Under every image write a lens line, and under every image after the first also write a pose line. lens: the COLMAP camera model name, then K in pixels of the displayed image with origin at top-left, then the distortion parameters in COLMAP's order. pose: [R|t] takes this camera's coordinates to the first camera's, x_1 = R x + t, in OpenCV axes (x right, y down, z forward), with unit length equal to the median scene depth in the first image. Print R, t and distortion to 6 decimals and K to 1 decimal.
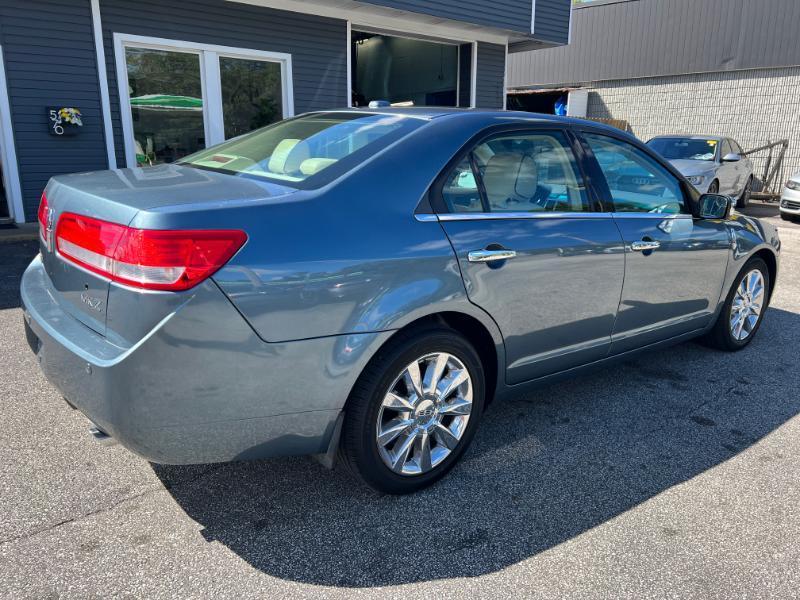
lens RADIAL K [[599.7, 0, 398.0], [0, 599.7, 296.6], [0, 0, 1]] dist [0.048390, -0.048919]
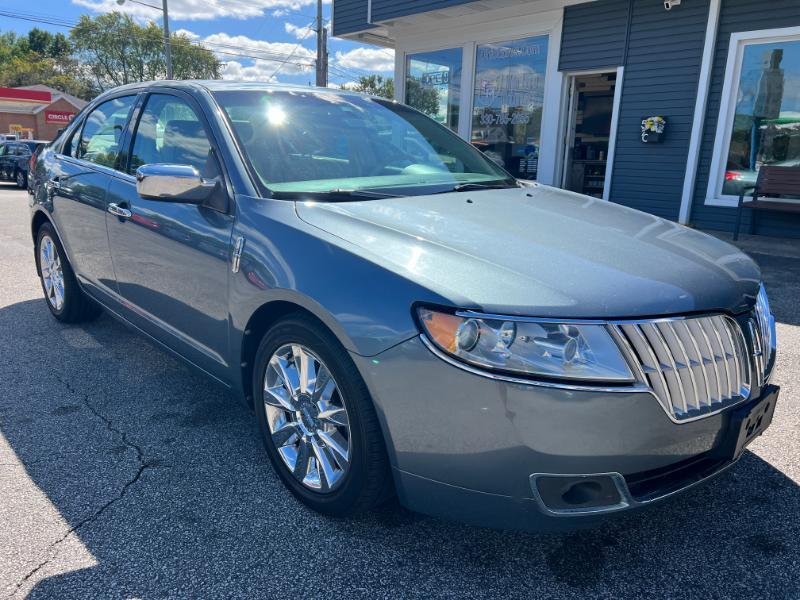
lens RADIAL K [[602.1, 0, 398.3], [0, 602.1, 298.5], [0, 0, 1]] dist [0.051587, -0.056660]
pose [[0.078746, 0.223742, -0.971462, 0.507129], [-0.269879, 0.942884, 0.195284, -0.093421], [0.959669, 0.246800, 0.134632, 0.484459]]
